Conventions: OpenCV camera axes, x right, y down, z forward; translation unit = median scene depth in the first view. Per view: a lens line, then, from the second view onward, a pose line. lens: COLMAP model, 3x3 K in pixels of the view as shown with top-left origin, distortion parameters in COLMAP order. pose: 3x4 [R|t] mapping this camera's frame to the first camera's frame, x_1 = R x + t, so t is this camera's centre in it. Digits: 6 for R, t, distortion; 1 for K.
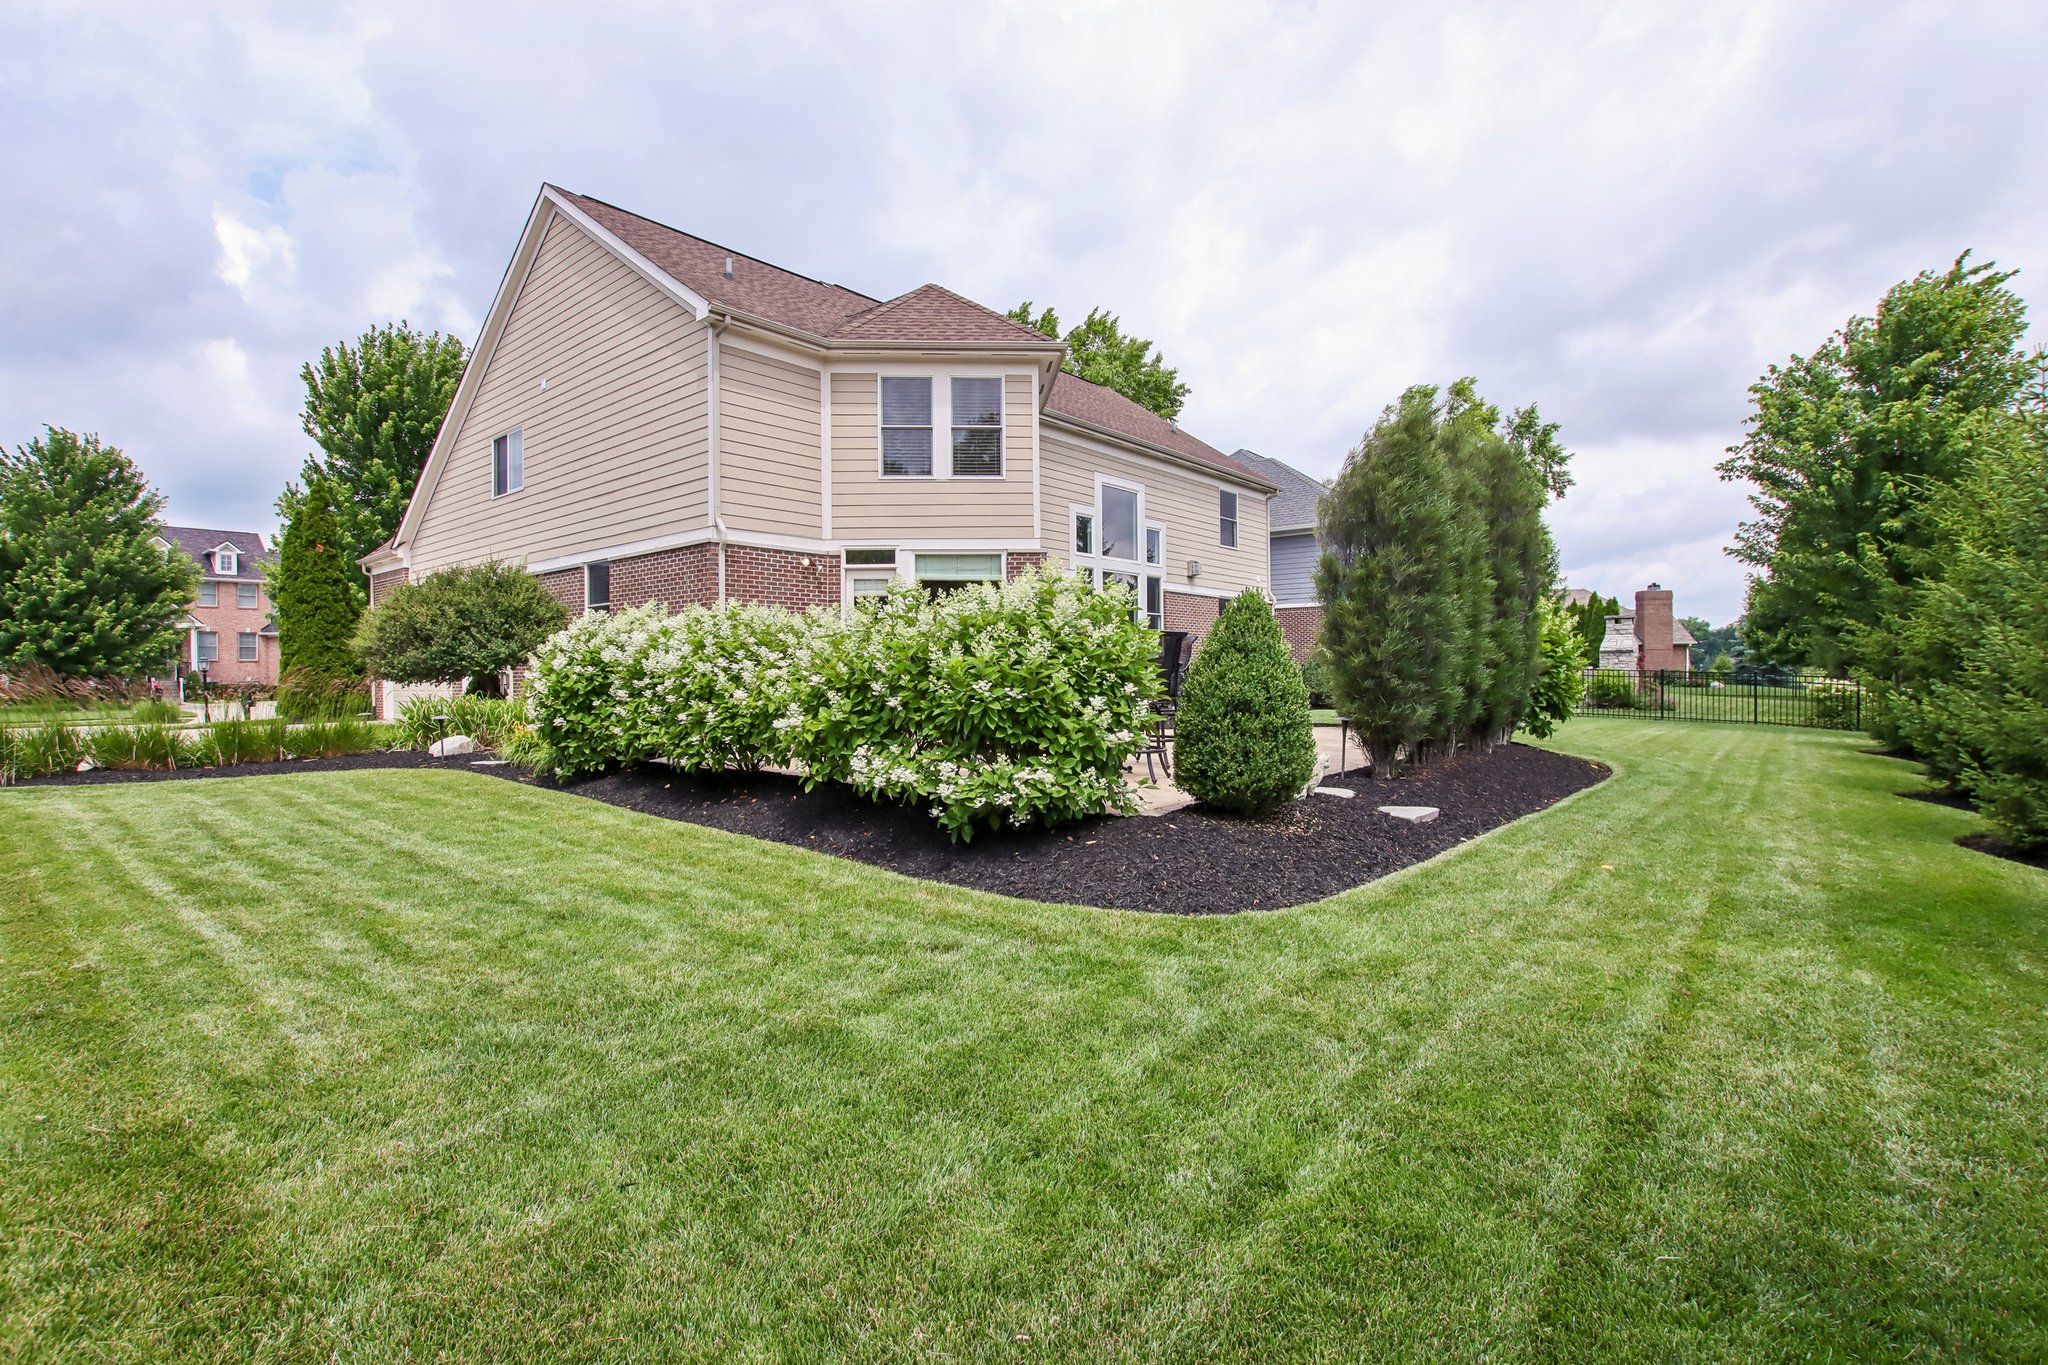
lens RADIAL K [[955.8, 0, 1024.0], [0, 955.8, 682.5], [0, 0, 1]] dist [-0.014130, 0.000042]
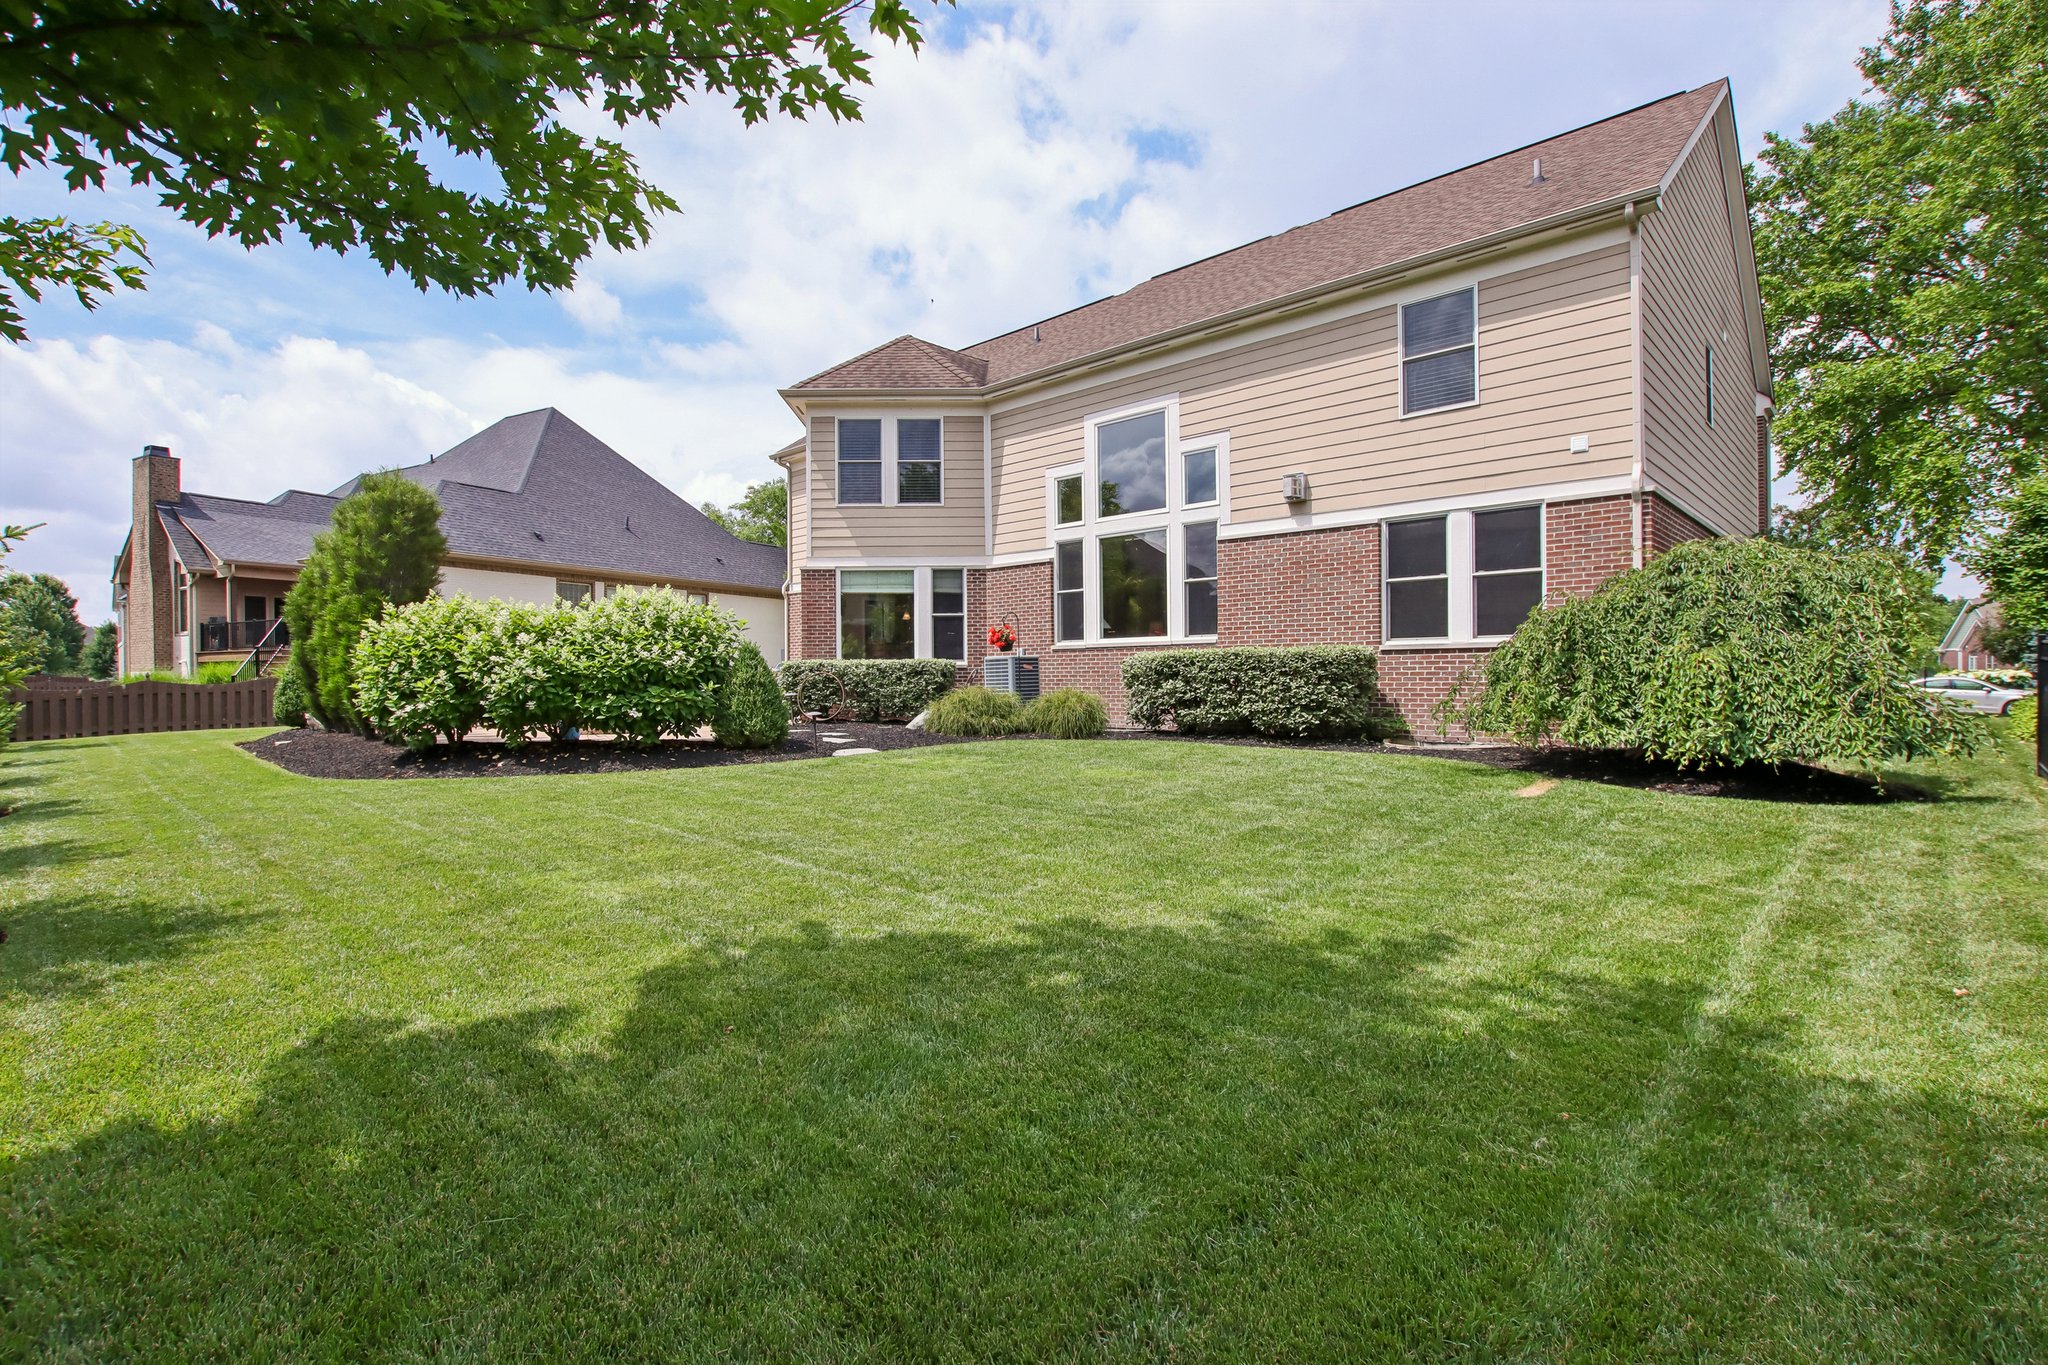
lens RADIAL K [[955.8, 0, 1024.0], [0, 955.8, 682.5], [0, 0, 1]] dist [-0.014130, 0.000042]
pose [[-0.057223, 0.010430, -0.998307, 0.795084], [-0.003362, 0.999938, 0.010640, -0.008496], [0.998356, 0.003966, -0.057184, 0.917686]]
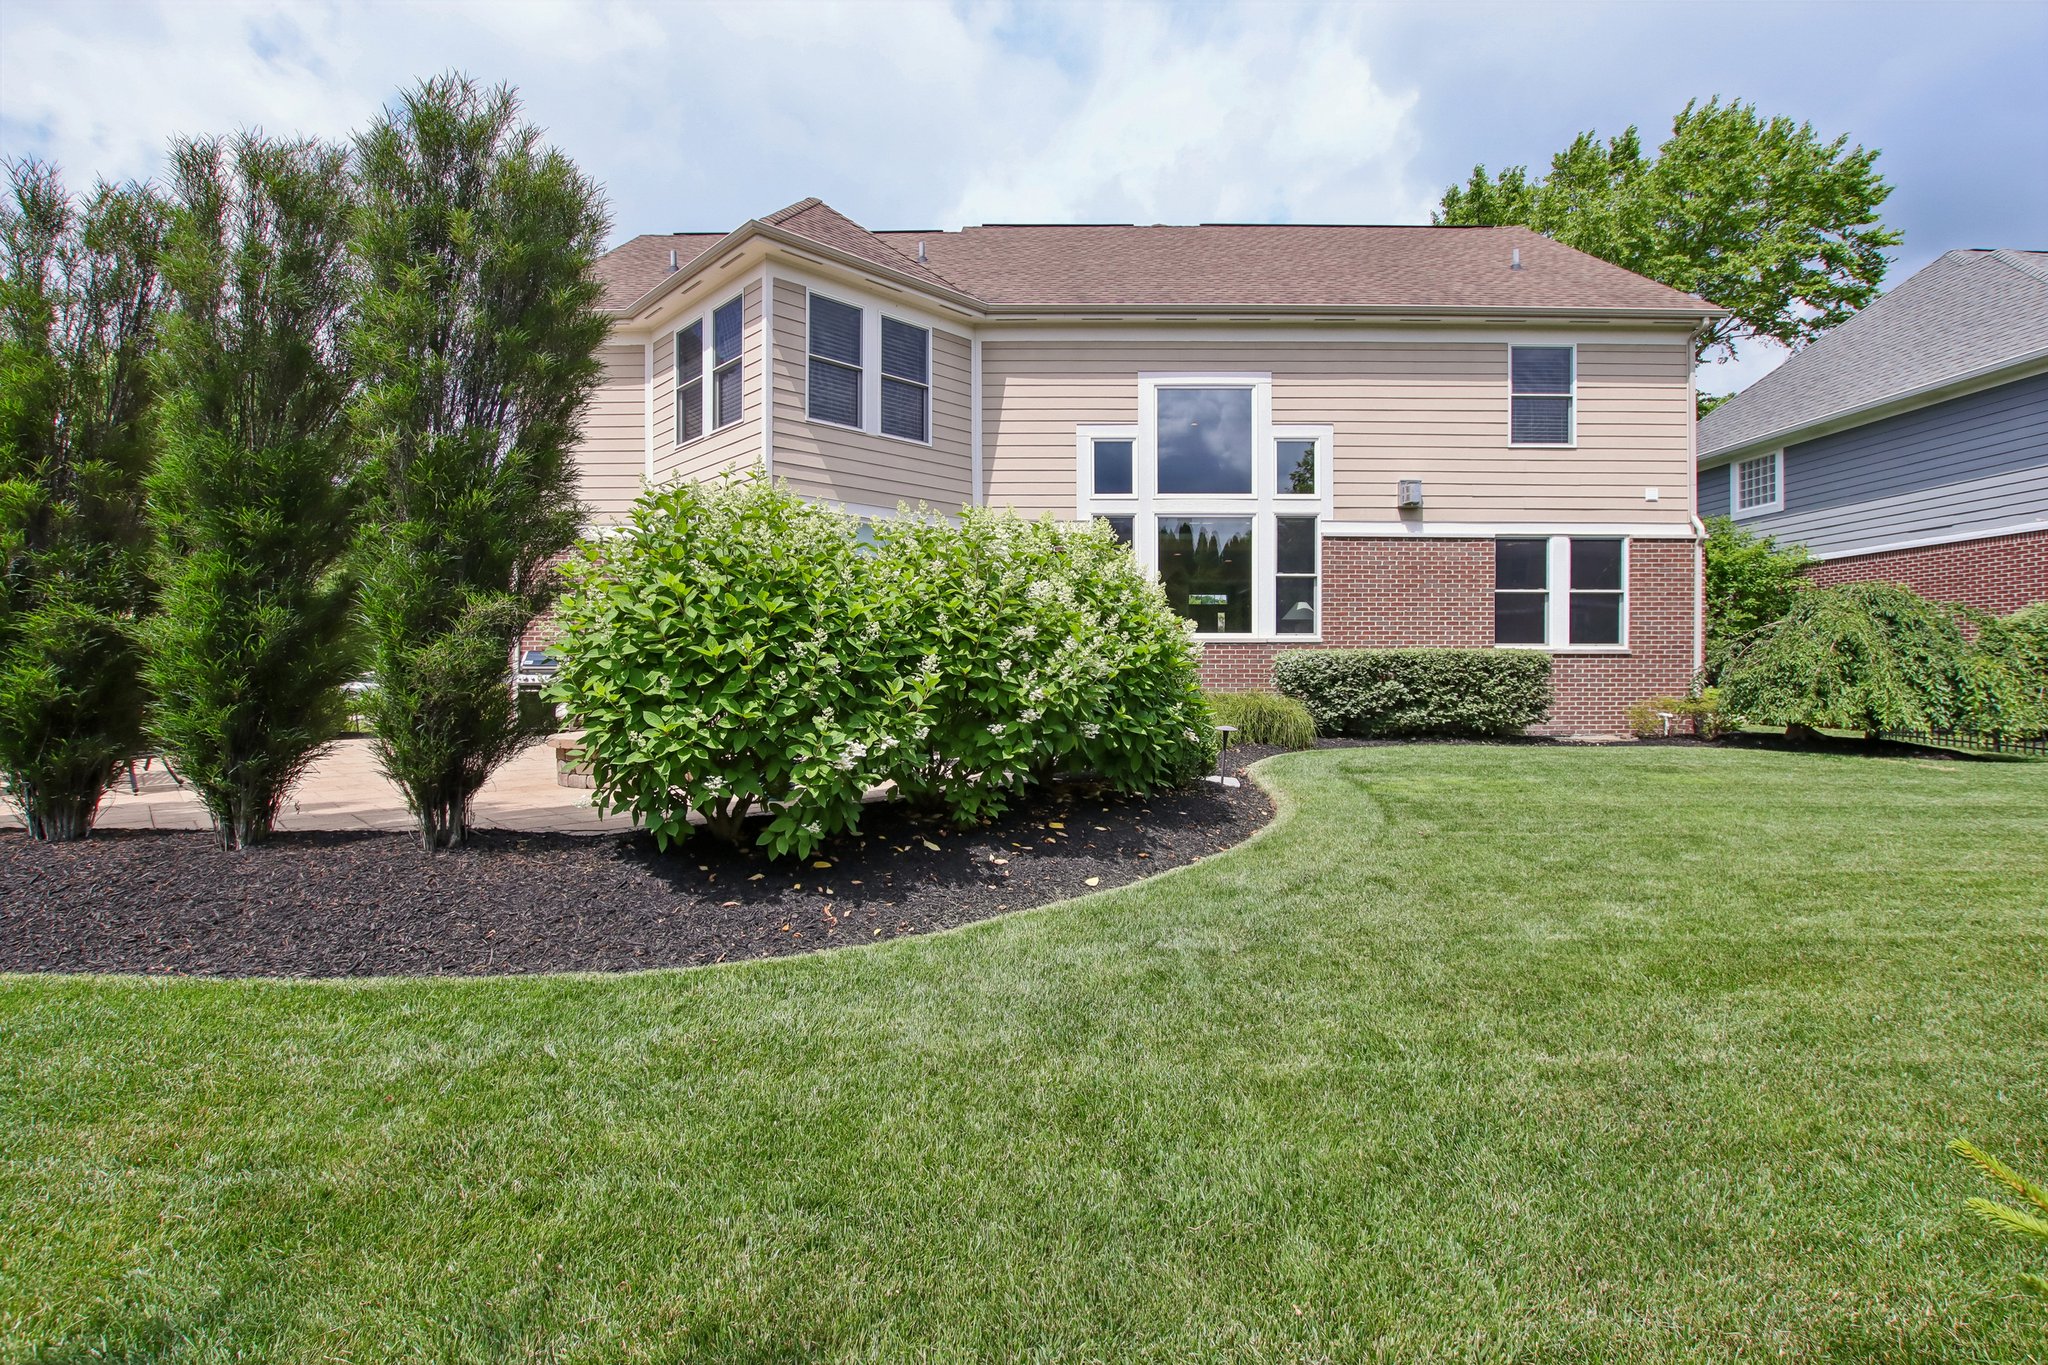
lens RADIAL K [[955.8, 0, 1024.0], [0, 955.8, 682.5], [0, 0, 1]] dist [-0.014130, 0.000042]
pose [[0.649093, 0.013312, -0.760593, 0.494326], [-0.010329, 0.999909, 0.008686, -0.005879], [0.760639, 0.002218, 0.649171, 0.461975]]
